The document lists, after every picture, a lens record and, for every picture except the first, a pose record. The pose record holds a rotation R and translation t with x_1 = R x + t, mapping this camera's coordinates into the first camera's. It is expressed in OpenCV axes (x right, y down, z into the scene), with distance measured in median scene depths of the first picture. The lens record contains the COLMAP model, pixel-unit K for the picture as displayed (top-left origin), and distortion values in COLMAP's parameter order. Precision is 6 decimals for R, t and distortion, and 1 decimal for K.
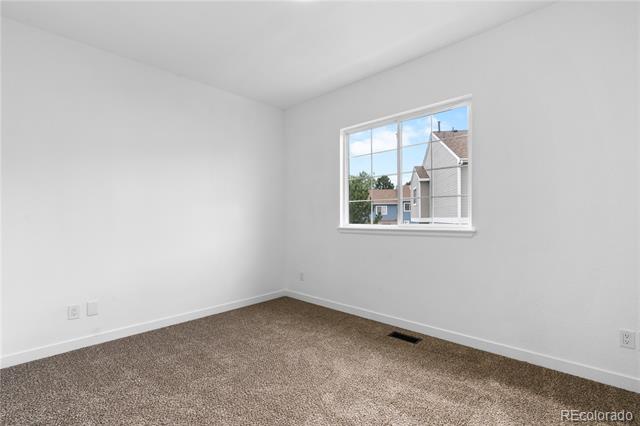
lens RADIAL K [[292.6, 0, 318.7], [0, 292.6, 214.3], [0, 0, 1]] dist [-0.011626, 0.003391]
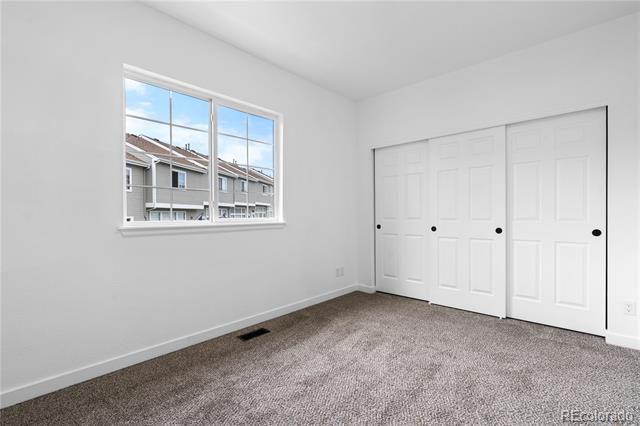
lens RADIAL K [[292.6, 0, 318.5], [0, 292.6, 215.0], [0, 0, 1]] dist [-0.011626, 0.003391]
pose [[-0.025567, 0.009466, 0.999628, -0.725146], [-0.006555, 0.999932, -0.009636, 0.031880], [-0.999652, -0.006799, -0.025504, 0.847022]]
